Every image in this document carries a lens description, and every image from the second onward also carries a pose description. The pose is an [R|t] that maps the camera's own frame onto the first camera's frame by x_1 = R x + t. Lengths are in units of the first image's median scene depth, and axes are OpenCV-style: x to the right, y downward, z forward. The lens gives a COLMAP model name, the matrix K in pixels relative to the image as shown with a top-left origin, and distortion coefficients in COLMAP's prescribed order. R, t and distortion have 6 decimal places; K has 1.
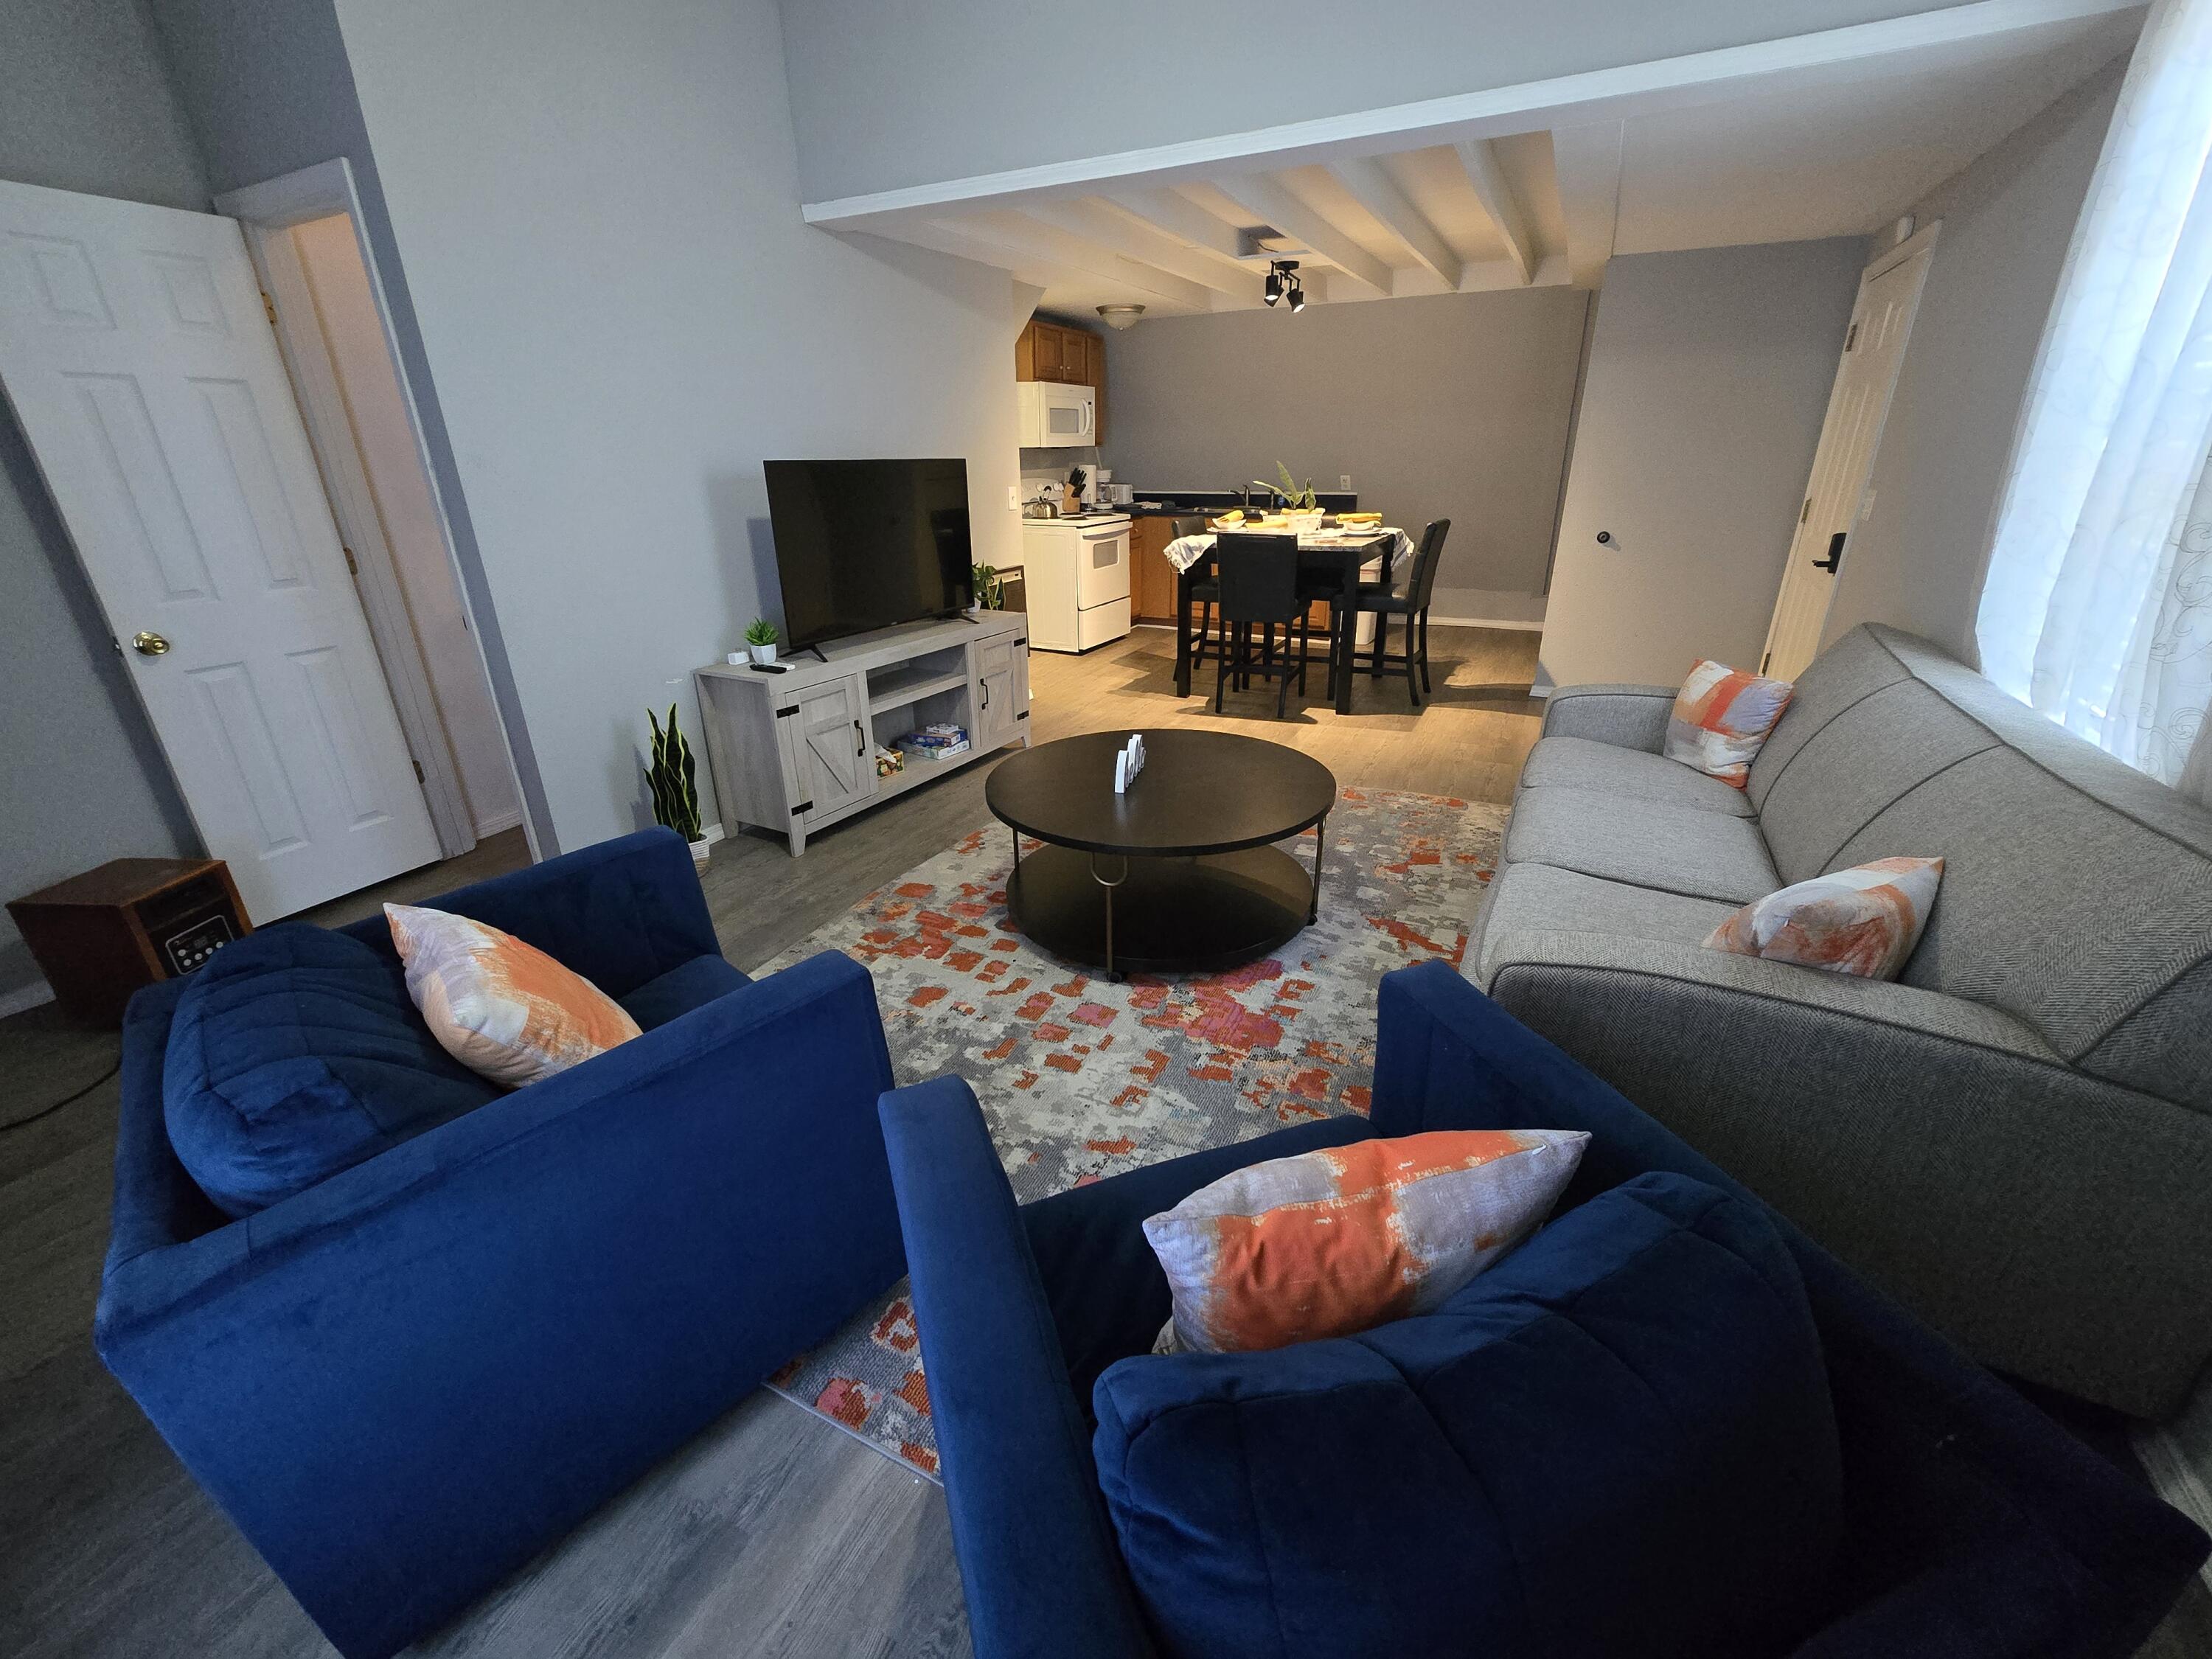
lens RADIAL K [[901.8, 0, 1116.8], [0, 901.8, 818.5], [0, 0, 1]] dist [-0.001031, -0.000079]
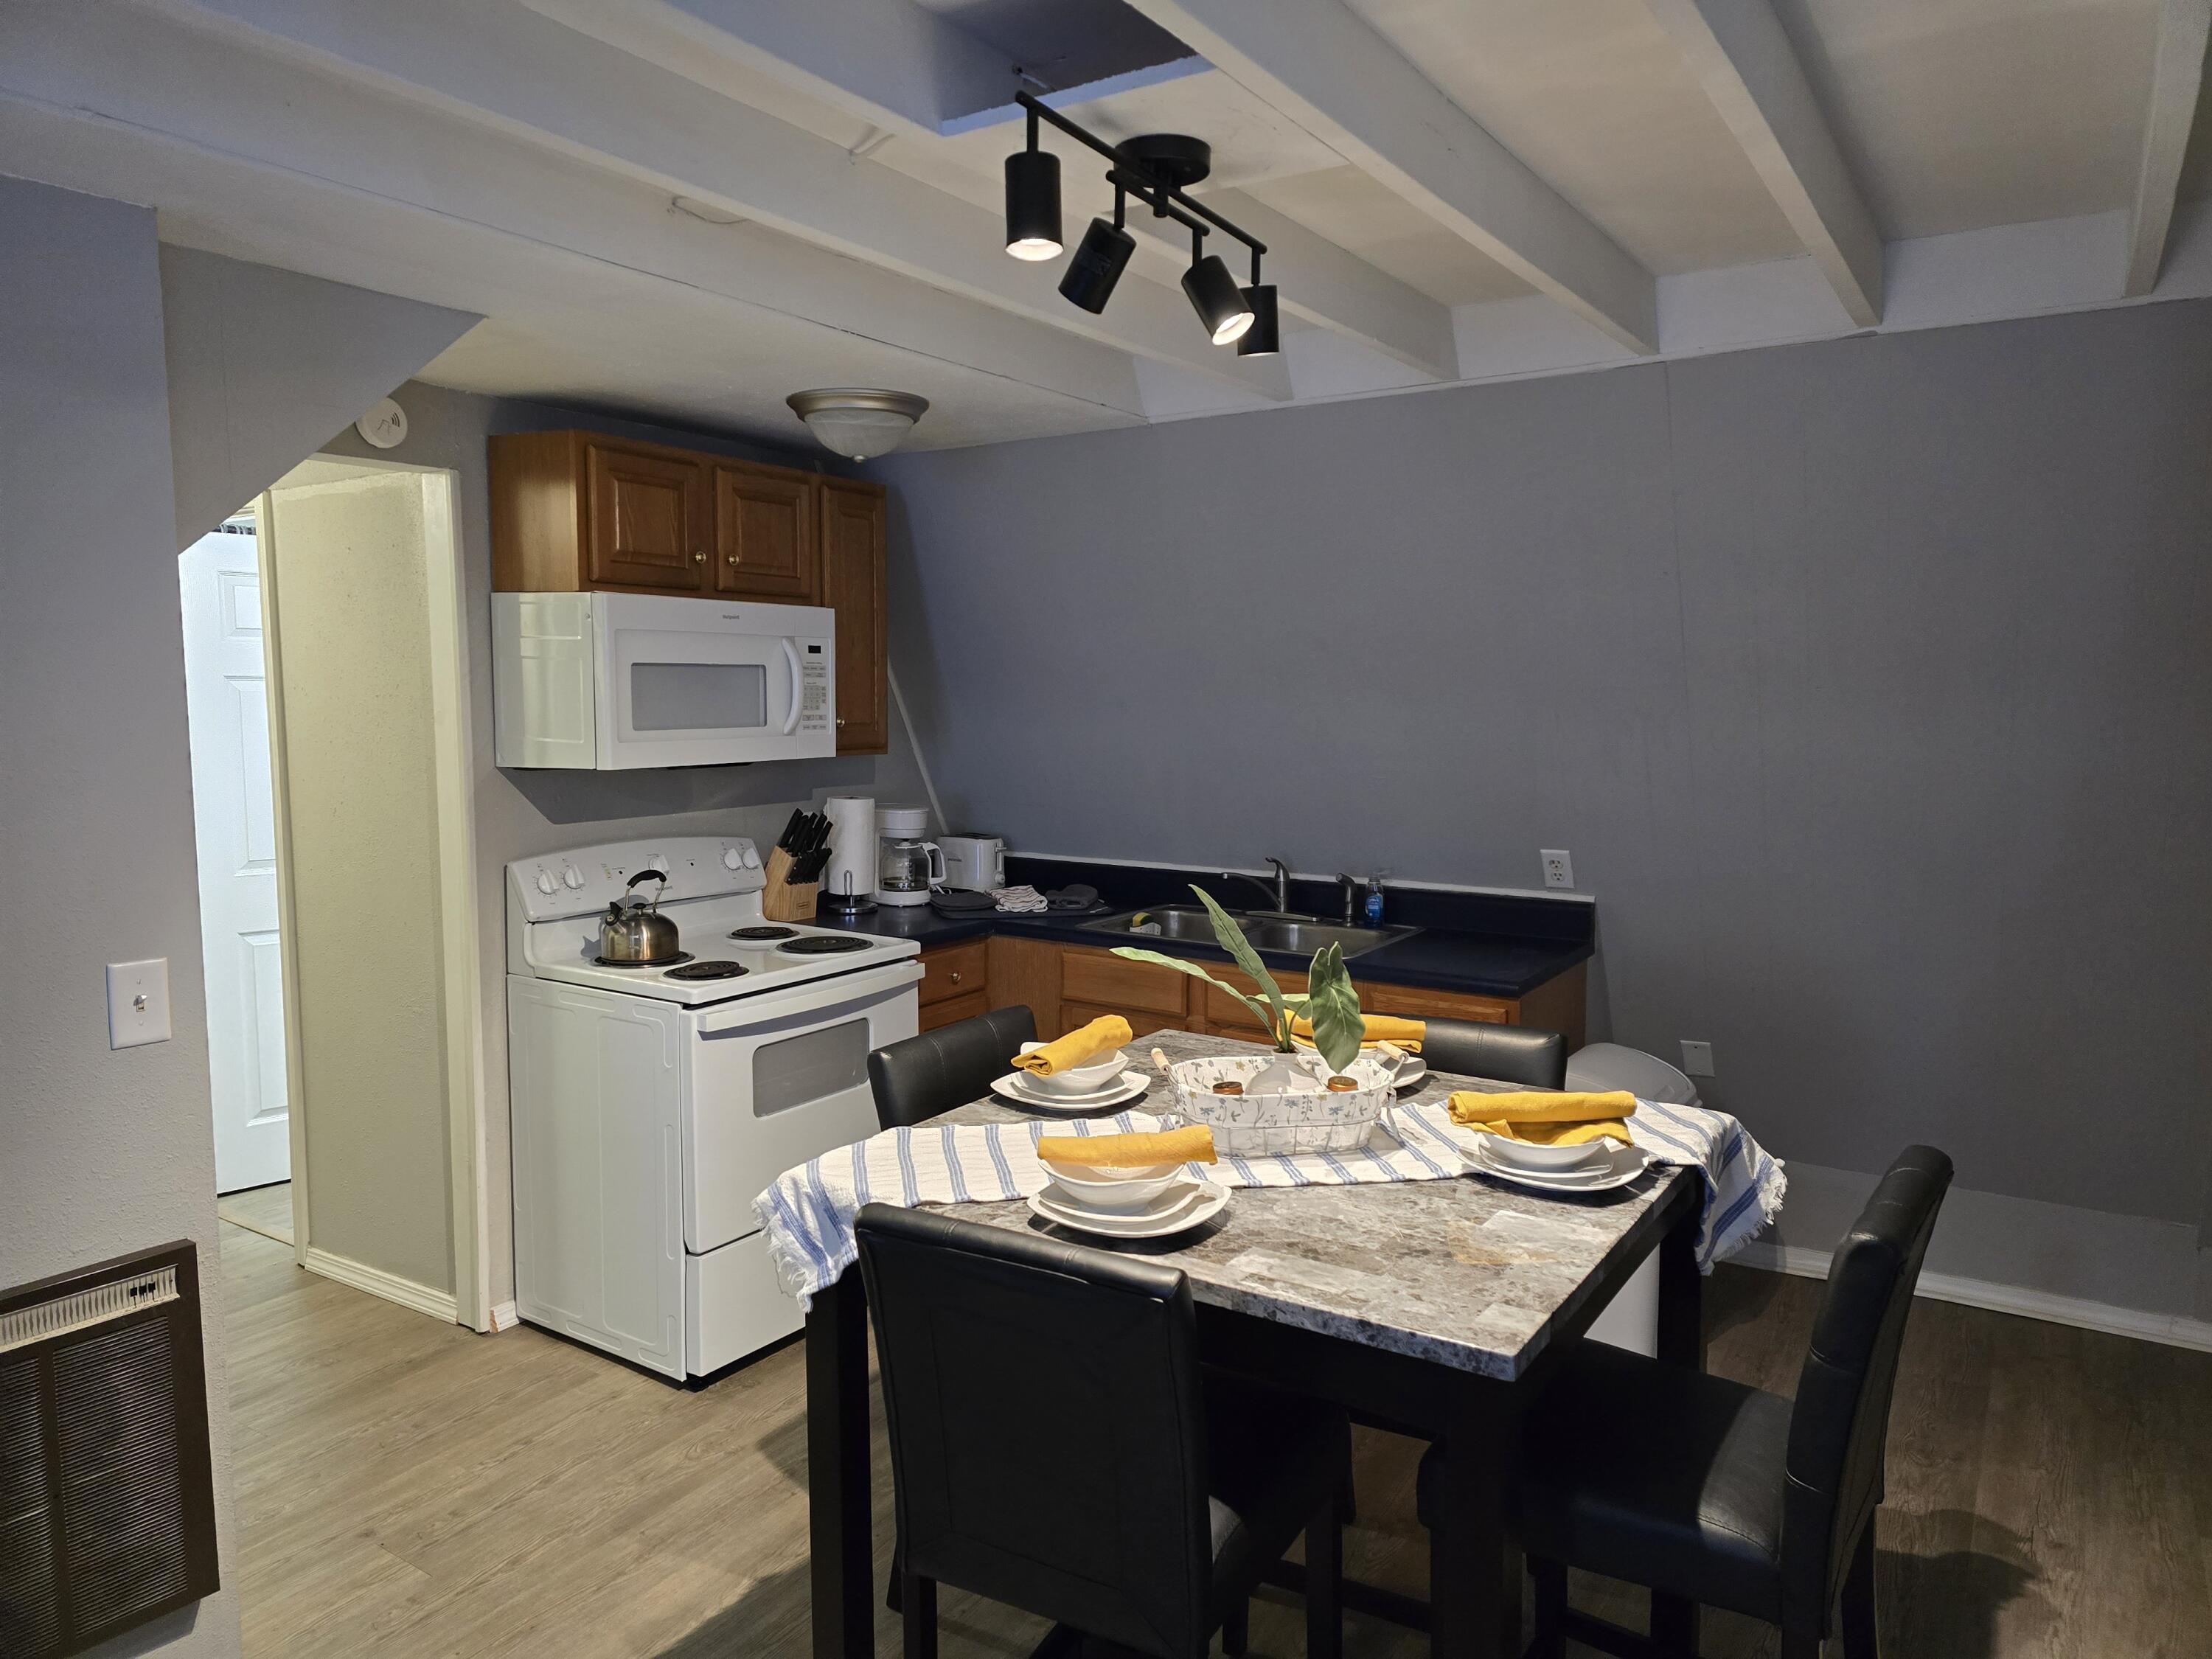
lens RADIAL K [[1461.2, 0, 1106.0], [0, 1461.2, 829.5], [0, 0, 1]] dist [0.034462, -0.001999]
pose [[0.991650, 0.023885, -0.126723, 0.174405], [-0.059255, 0.957208, -0.283269, -0.248475], [0.114535, 0.288413, 0.950631, 0.510476]]
